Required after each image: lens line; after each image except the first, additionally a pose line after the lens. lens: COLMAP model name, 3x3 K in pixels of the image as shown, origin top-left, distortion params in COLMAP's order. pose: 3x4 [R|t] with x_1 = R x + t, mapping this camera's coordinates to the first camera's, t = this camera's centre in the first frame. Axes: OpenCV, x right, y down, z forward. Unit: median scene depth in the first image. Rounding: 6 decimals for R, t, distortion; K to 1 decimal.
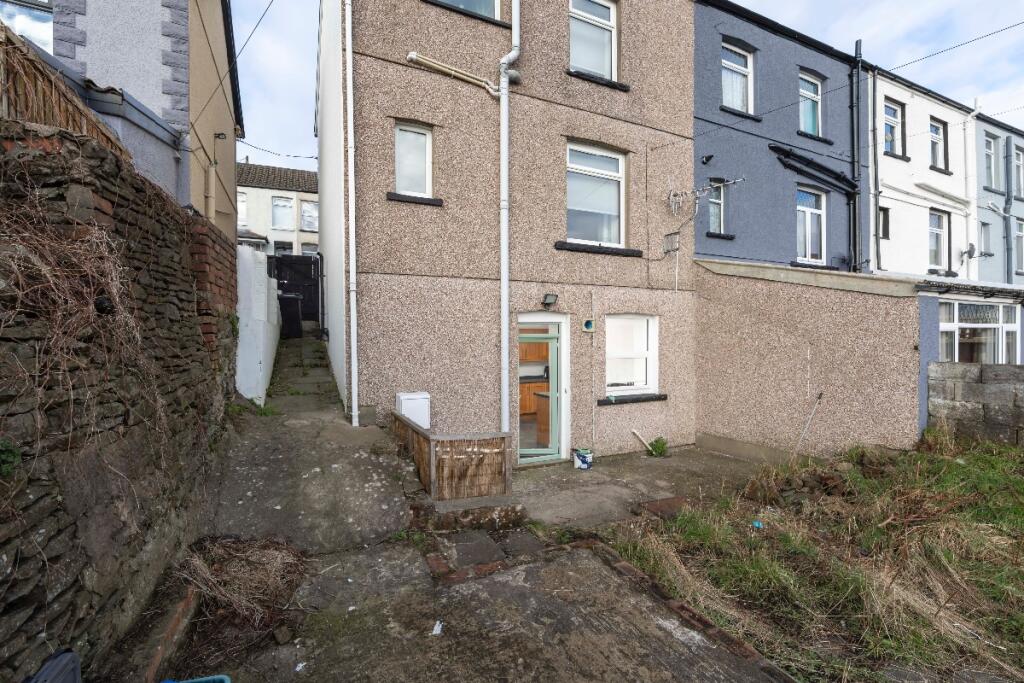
lens RADIAL K [[420.0, 0, 538.0], [0, 420.0, 339.9], [0, 0, 1]] dist [-0.003487, -0.000209]
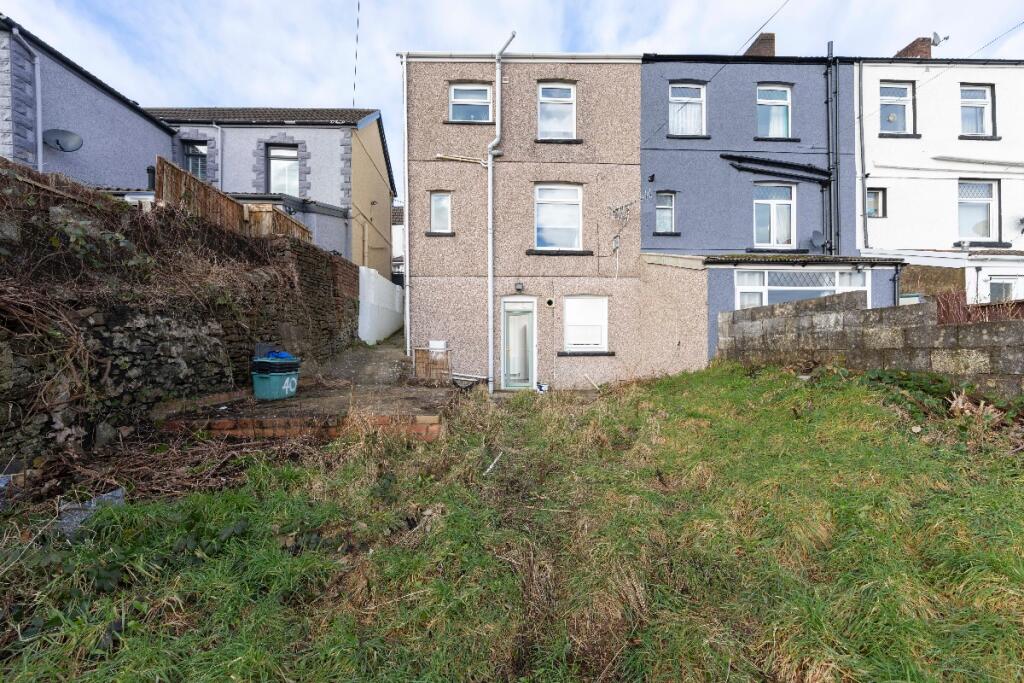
lens RADIAL K [[391.3, 0, 512.0], [0, 391.3, 341.5], [0, 0, 1]] dist [-0.002619, -0.000217]
pose [[0.923305, 0.004115, -0.384046, 0.506443], [-0.004999, 0.999987, -0.001304, 0.100978], [0.384036, 0.003124, 0.923313, -0.343960]]
